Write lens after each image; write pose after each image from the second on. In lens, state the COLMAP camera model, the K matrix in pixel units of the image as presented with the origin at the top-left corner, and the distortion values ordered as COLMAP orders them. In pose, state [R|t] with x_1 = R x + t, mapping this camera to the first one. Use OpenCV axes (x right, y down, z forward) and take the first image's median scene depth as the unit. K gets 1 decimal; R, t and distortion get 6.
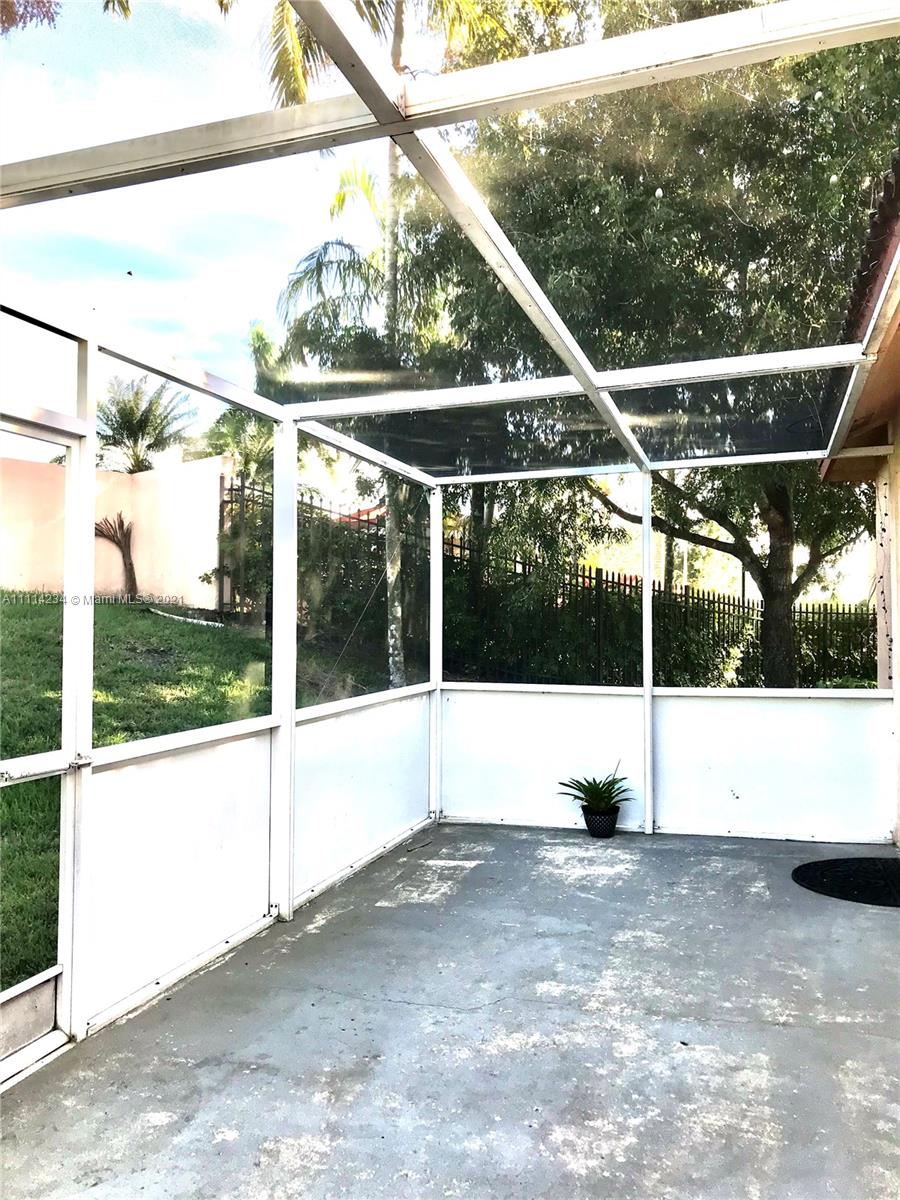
lens RADIAL K [[982.7, 0, 445.9], [0, 982.7, 595.4], [0, 0, 1]] dist [0.005035, 0.034094]
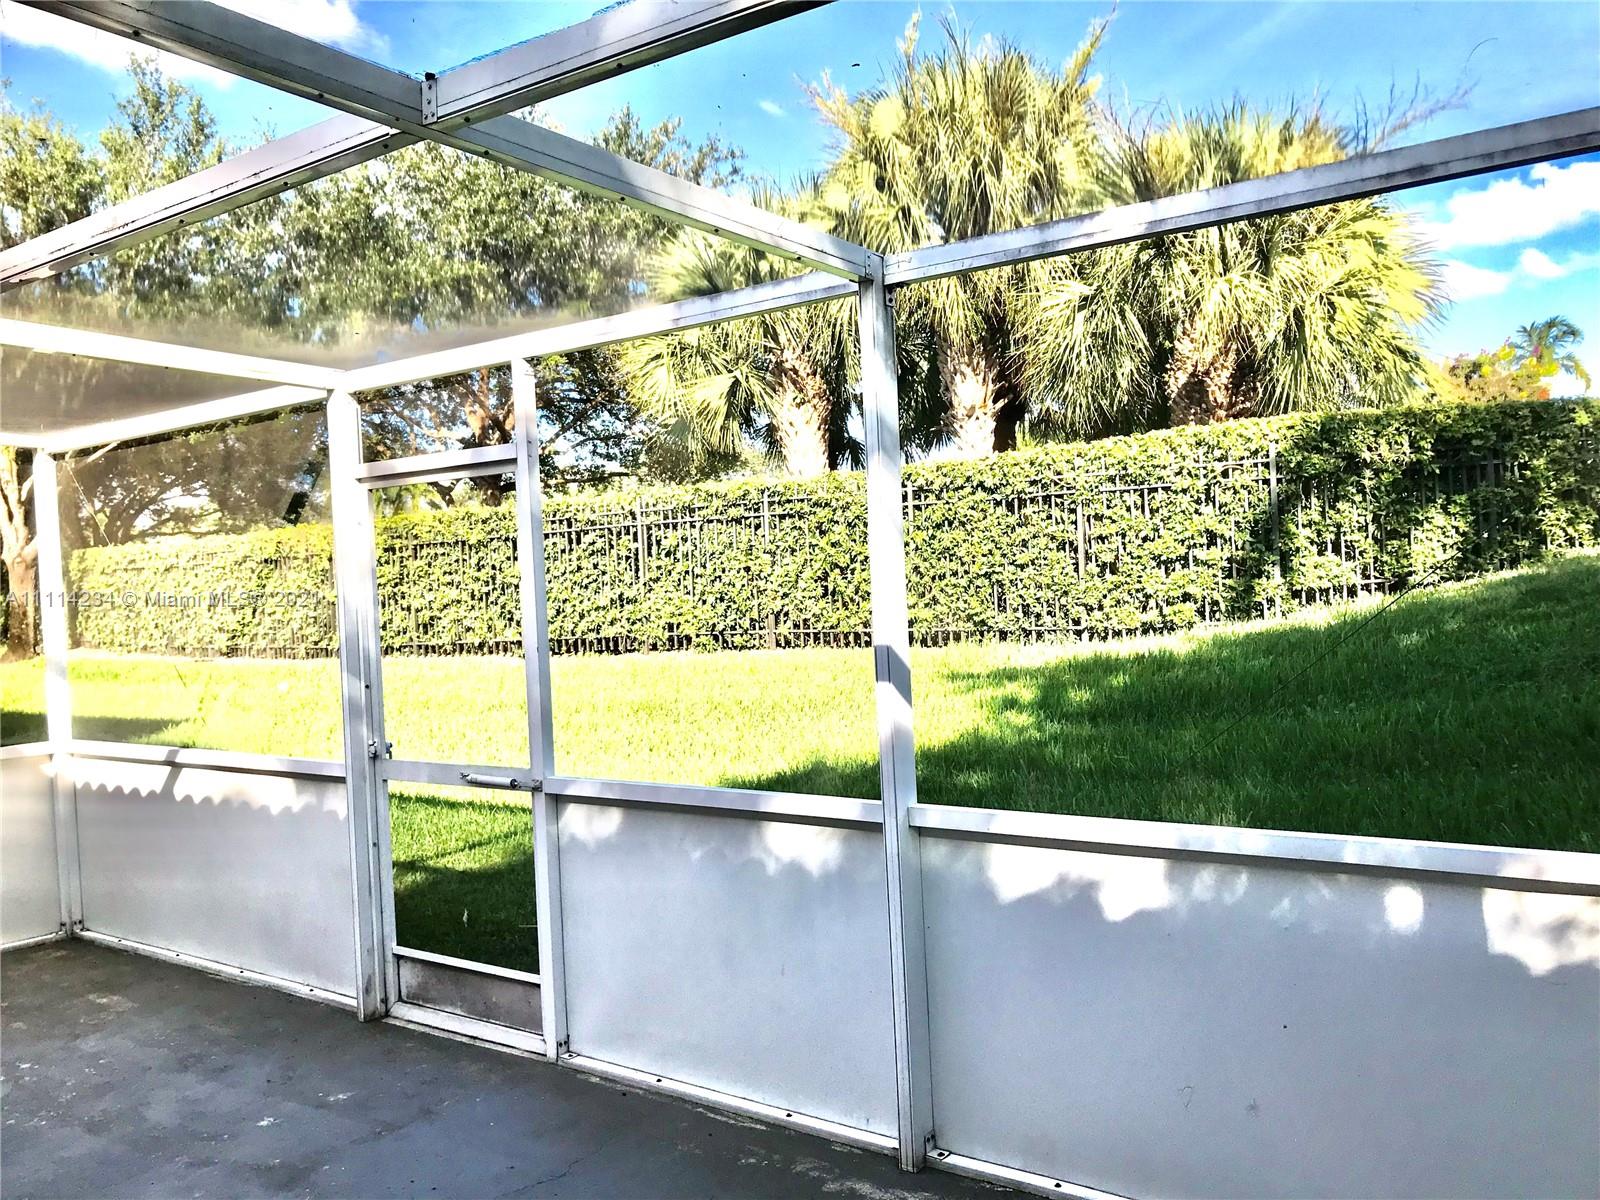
lens RADIAL K [[1310.3, 0, 803.6], [0, 1310.3, 594.0], [0, 0, 1]] dist [0.005035, 0.034094]
pose [[-0.314768, 0.019248, -0.948974, 0.692832], [0.064496, 0.997917, -0.001152, -0.002220], [0.946975, -0.061567, -0.315353, 1.468460]]
